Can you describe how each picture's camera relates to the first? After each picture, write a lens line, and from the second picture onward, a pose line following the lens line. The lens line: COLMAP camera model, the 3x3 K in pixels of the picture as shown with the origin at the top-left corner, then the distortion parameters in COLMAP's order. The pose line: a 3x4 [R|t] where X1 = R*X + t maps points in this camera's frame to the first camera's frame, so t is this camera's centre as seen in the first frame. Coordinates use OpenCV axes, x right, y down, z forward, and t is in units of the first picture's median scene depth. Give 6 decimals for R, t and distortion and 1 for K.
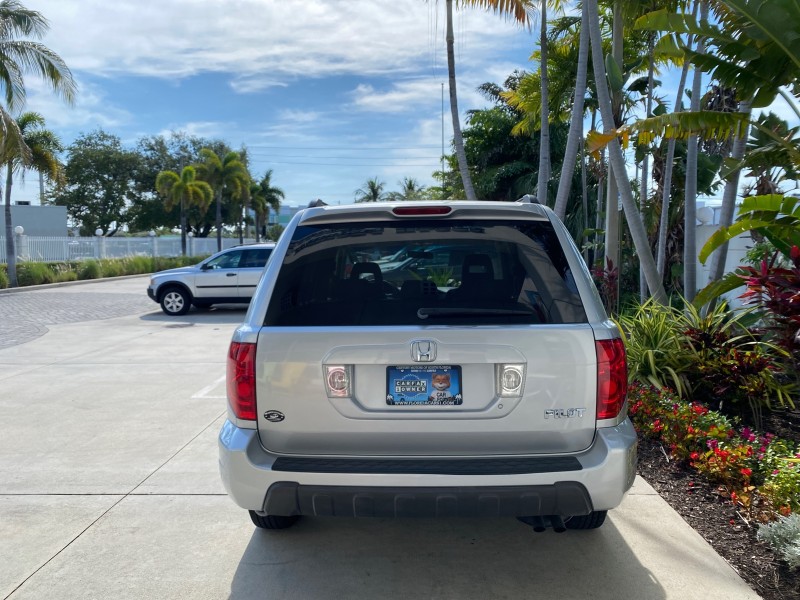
lens RADIAL K [[615.7, 0, 398.3], [0, 615.7, 300.5], [0, 0, 1]] dist [0.008649, -0.006734]
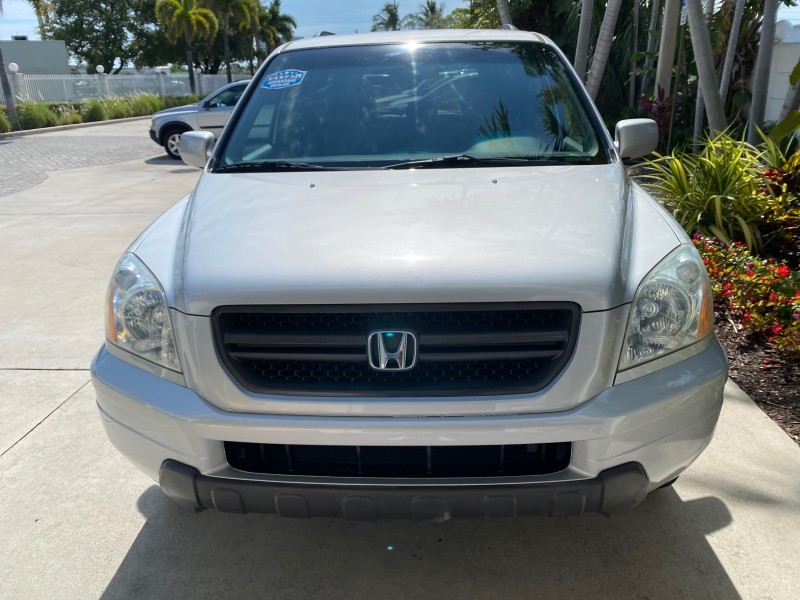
lens RADIAL K [[618.1, 0, 395.5], [0, 618.1, 298.0], [0, 0, 1]] dist [0.000014, 0.004666]
pose [[0.999079, -0.001713, -0.042886, 0.003314], [0.012204, 0.969300, 0.245580, 0.001368], [0.041149, -0.245877, 0.968427, 0.048865]]
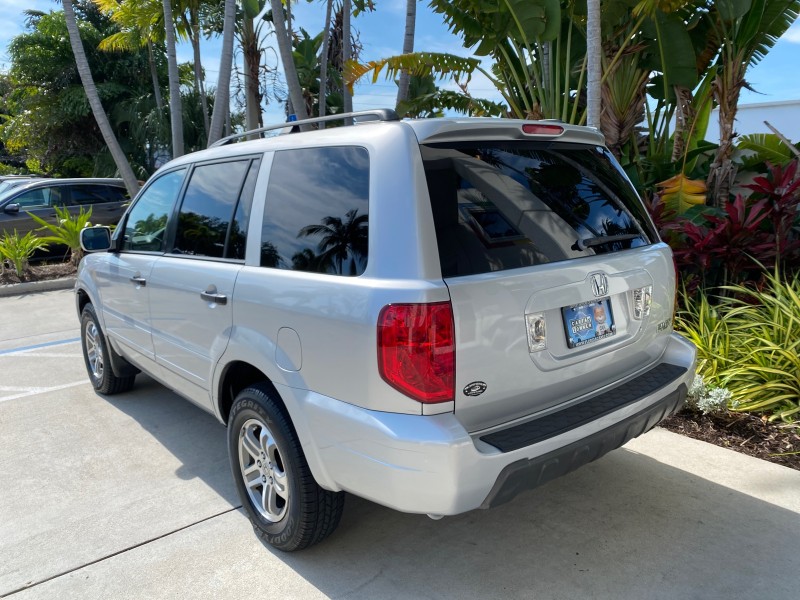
lens RADIAL K [[619.9, 0, 401.3], [0, 619.9, 298.0], [0, 0, 1]] dist [-0.005016, 0.006510]
pose [[0.738592, -0.127036, 0.662075, -0.127452], [0.064214, 0.990877, 0.118490, -0.004429], [-0.671087, -0.045001, 0.740012, 0.078970]]
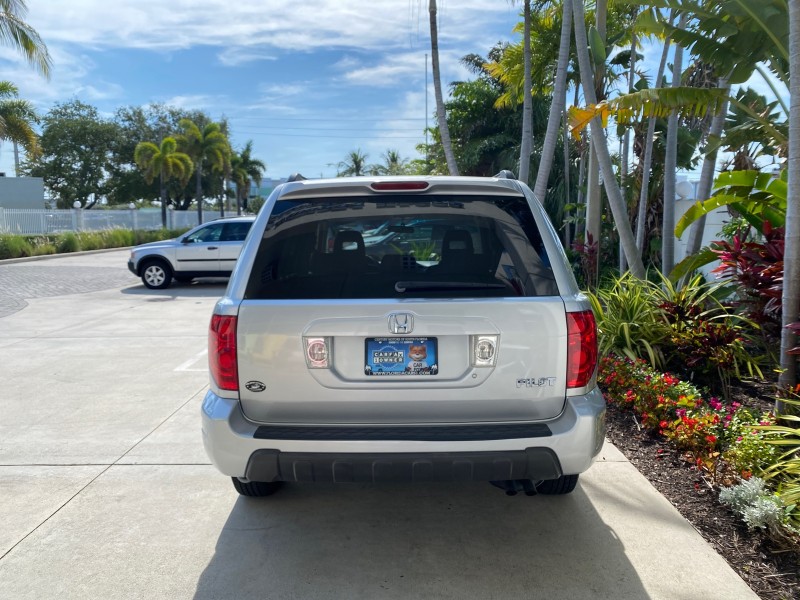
lens RADIAL K [[618.1, 0, 395.5], [0, 618.1, 298.0], [0, 0, 1]] dist [0.000014, 0.004666]
pose [[0.999753, -0.000336, 0.022213, 0.001509], [-0.000515, 0.999267, 0.038288, 0.000099], [-0.022209, -0.038290, 0.999020, -0.004867]]
